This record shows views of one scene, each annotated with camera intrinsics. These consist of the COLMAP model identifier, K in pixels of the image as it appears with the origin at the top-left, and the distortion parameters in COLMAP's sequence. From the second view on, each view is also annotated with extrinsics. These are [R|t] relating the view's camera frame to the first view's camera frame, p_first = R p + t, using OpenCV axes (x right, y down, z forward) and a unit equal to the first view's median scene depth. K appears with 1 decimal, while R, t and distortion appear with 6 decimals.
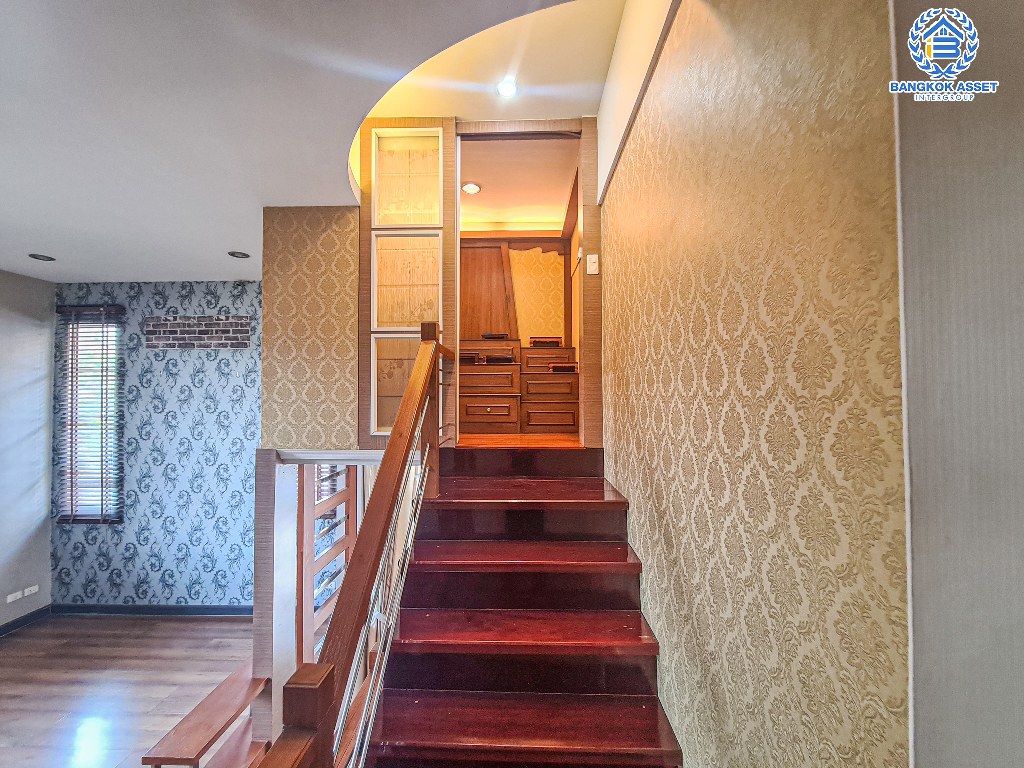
lens RADIAL K [[420.8, 0, 509.5], [0, 420.8, 385.0], [0, 0, 1]] dist [0.003011, -0.001952]
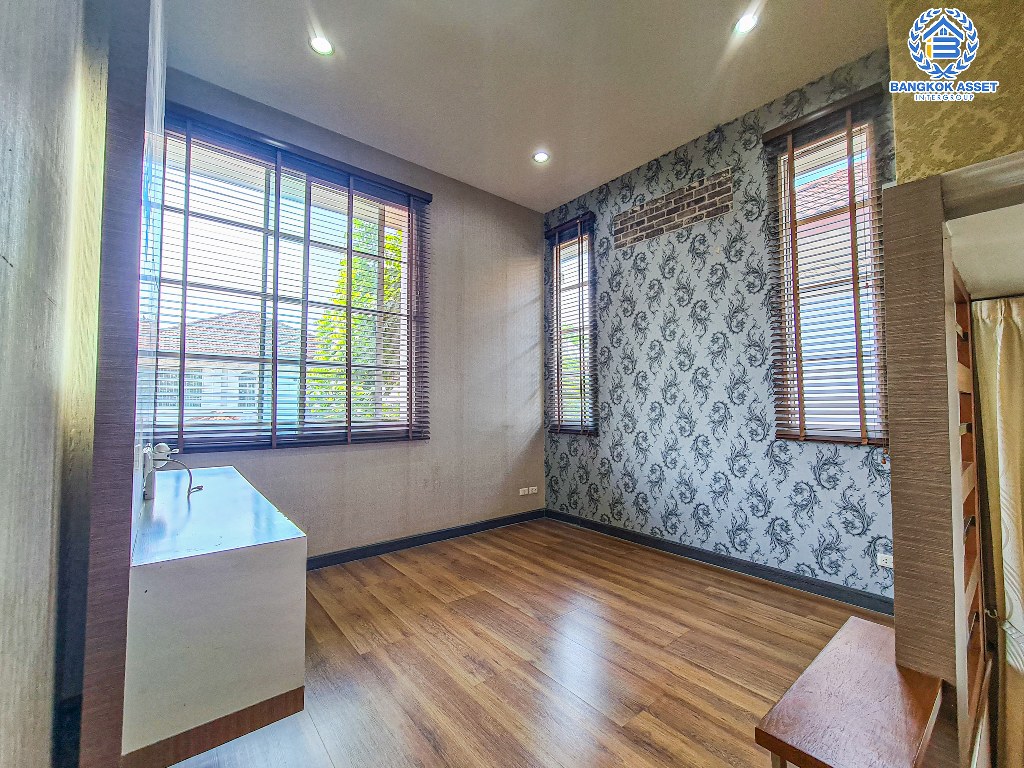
lens RADIAL K [[420.8, 0, 513.6], [0, 420.8, 387.6], [0, 0, 1]] dist [0.003011, -0.001952]
pose [[0.663480, -0.031170, -0.747545, -0.326911], [0.013850, 0.999472, -0.029382, 0.242378], [0.748066, 0.009141, 0.663561, 0.219411]]
